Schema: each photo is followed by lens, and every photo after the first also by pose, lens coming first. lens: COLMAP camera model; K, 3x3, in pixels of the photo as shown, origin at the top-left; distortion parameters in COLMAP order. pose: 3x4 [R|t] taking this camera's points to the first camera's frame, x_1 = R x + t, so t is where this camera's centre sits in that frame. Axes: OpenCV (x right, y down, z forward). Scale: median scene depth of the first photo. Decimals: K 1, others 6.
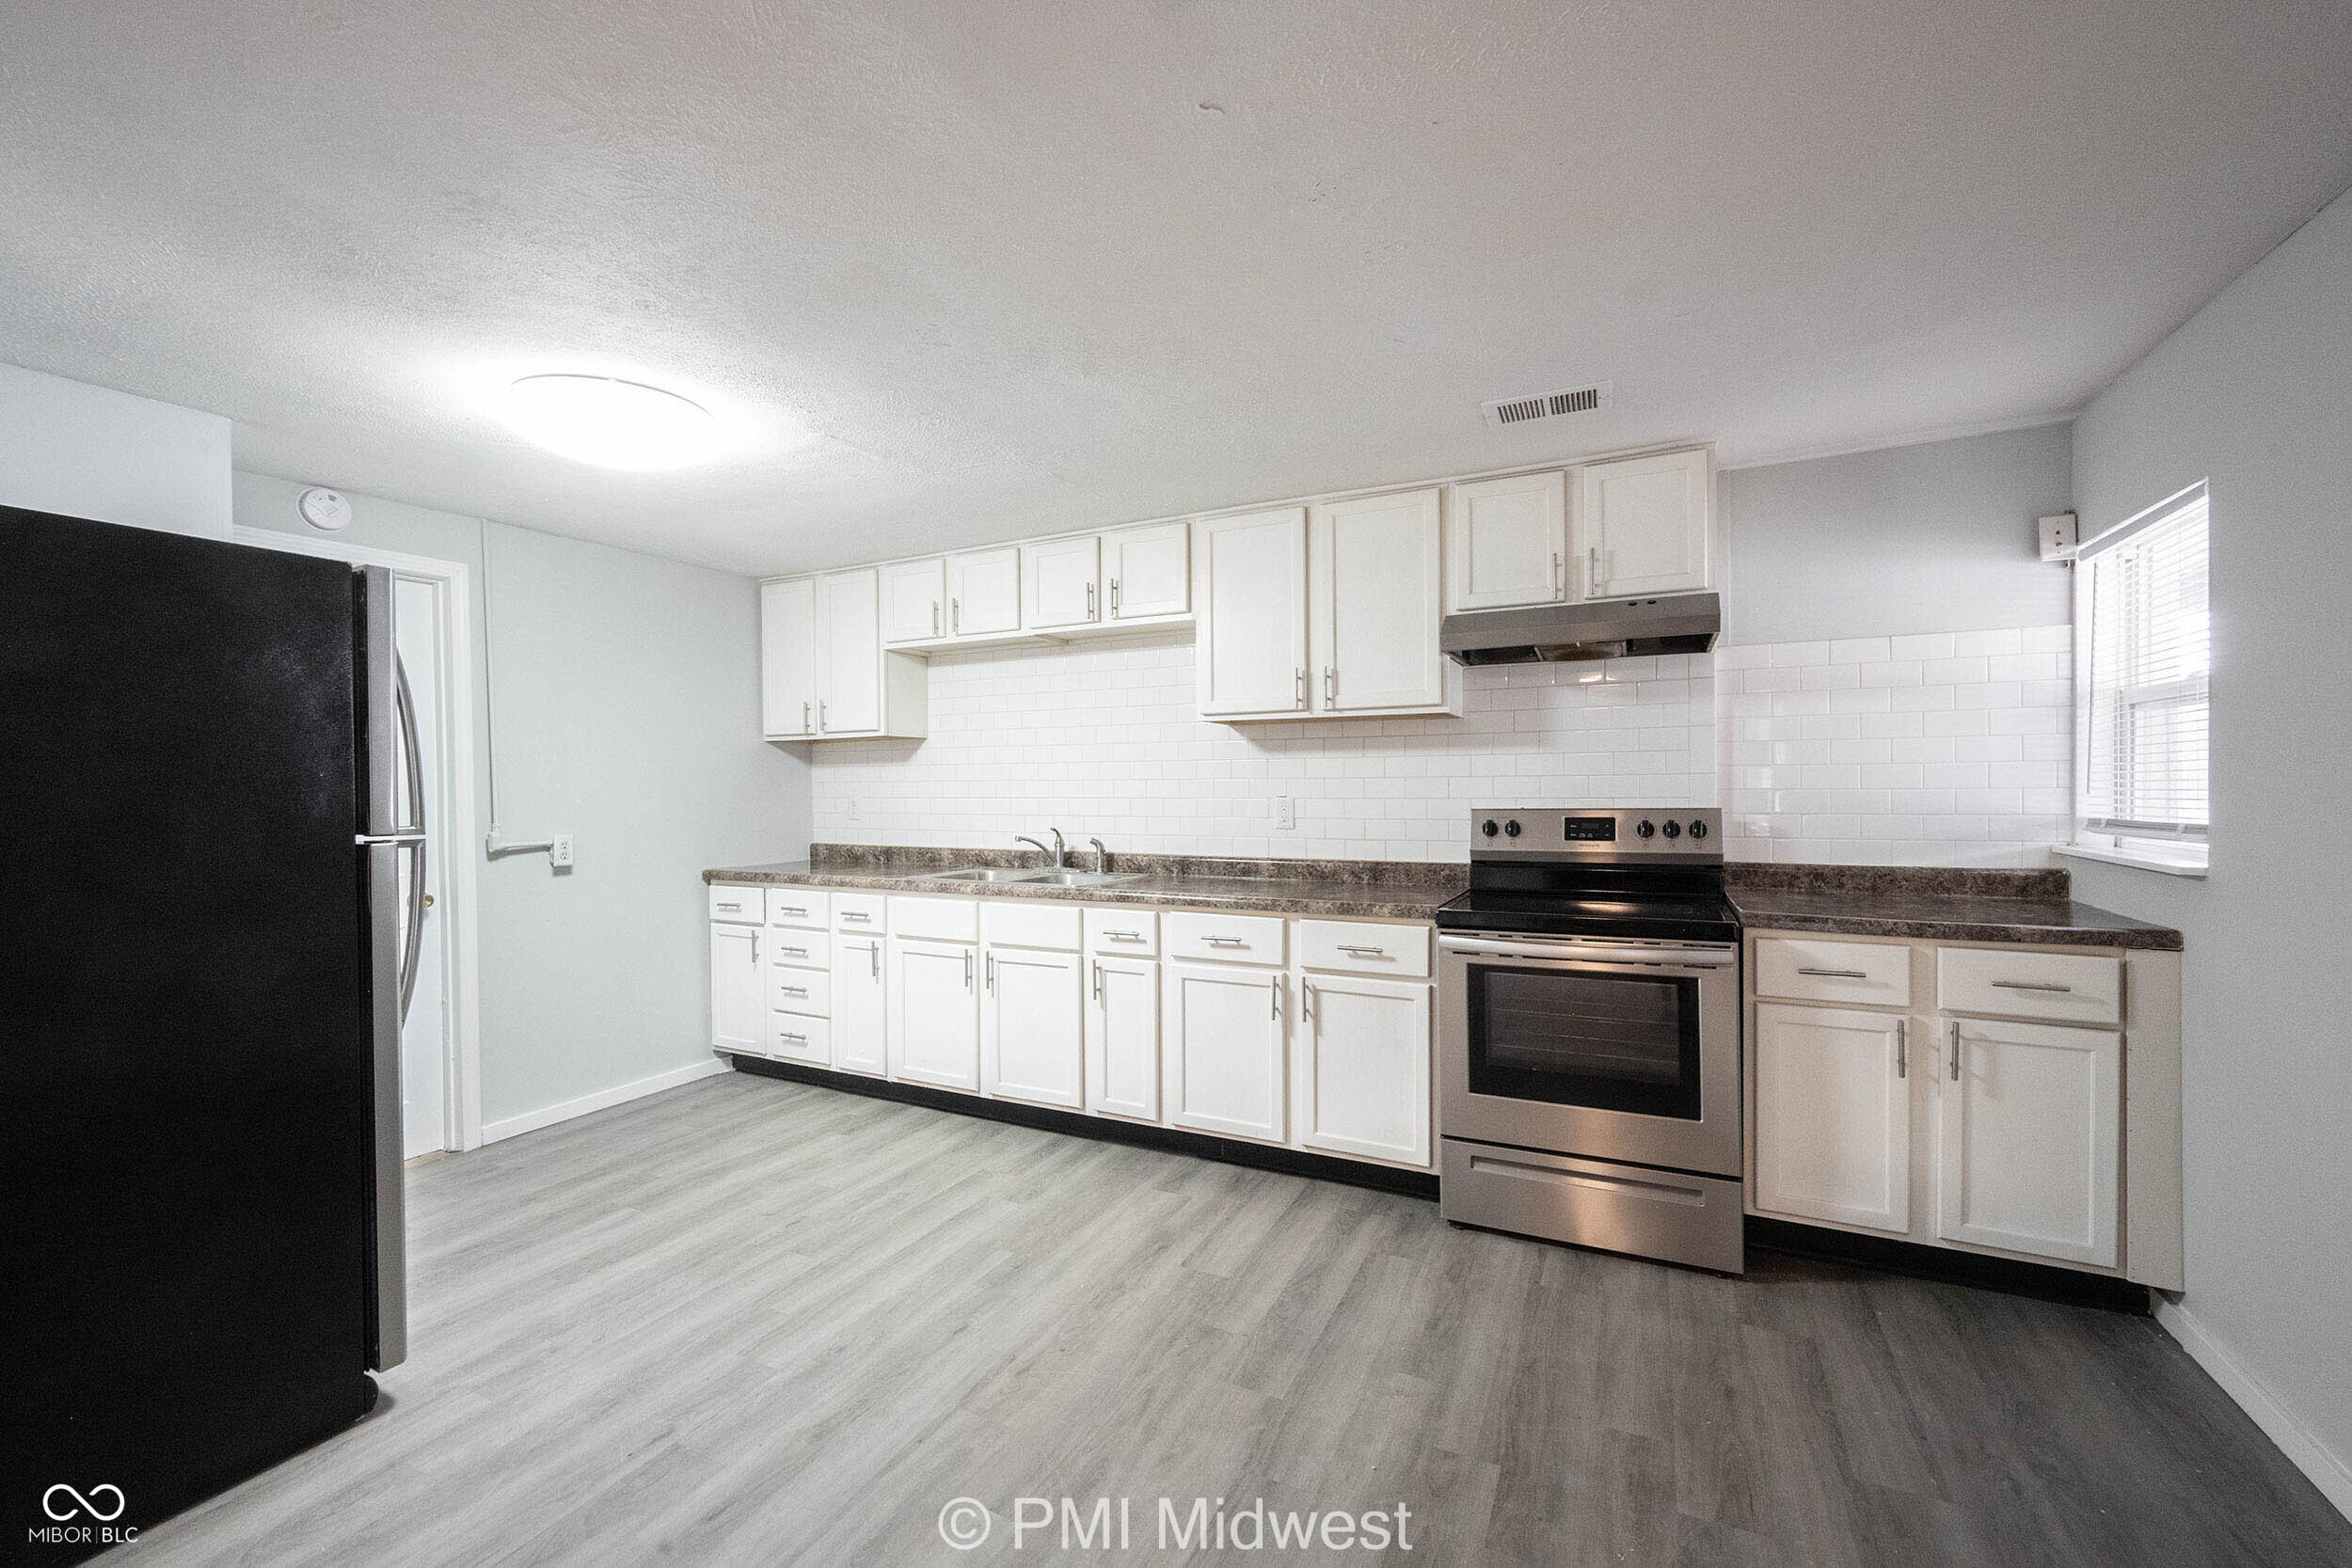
lens RADIAL K [[929.8, 0, 1189.2], [0, 929.8, 801.5], [0, 0, 1]] dist [0.002653, -0.000433]
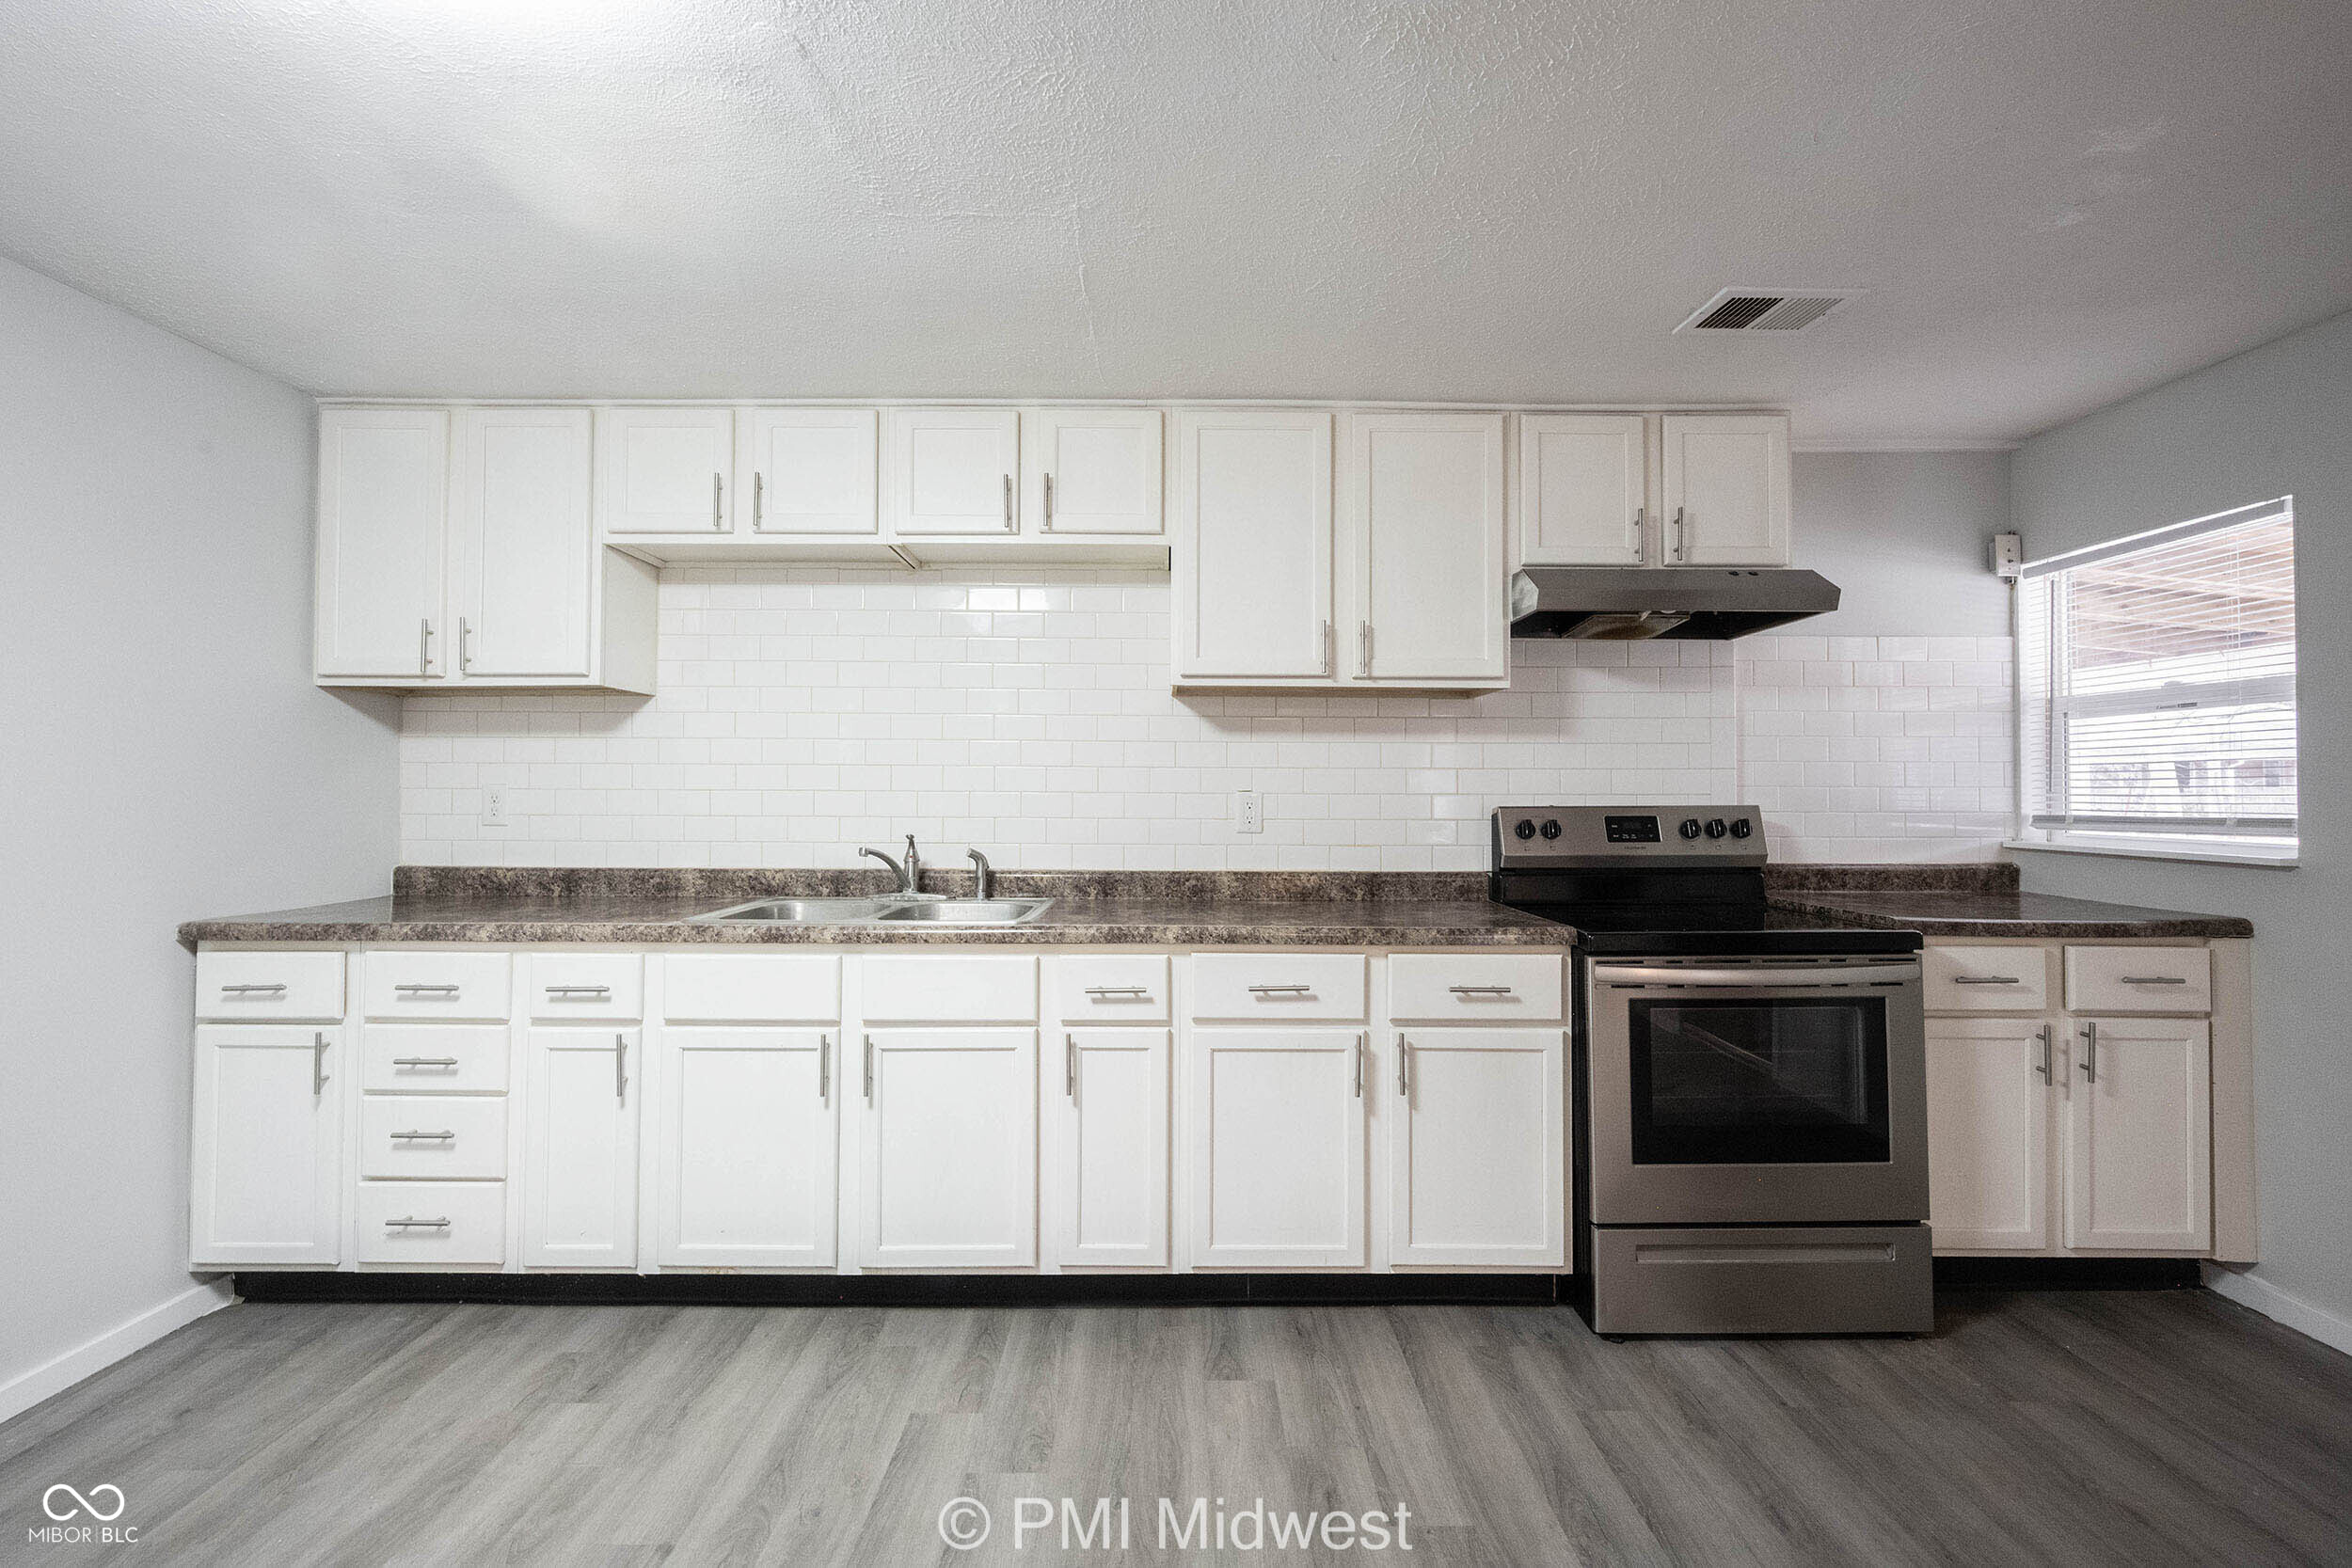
lens RADIAL K [[929.8, 0, 1174.4], [0, 929.8, 783.5], [0, 0, 1]] dist [0.002653, -0.000433]
pose [[0.898163, 0.015815, 0.439378, -0.389968], [-0.002976, 0.999549, -0.029895, 0.015452], [-0.439652, 0.025543, 0.897805, 0.446832]]
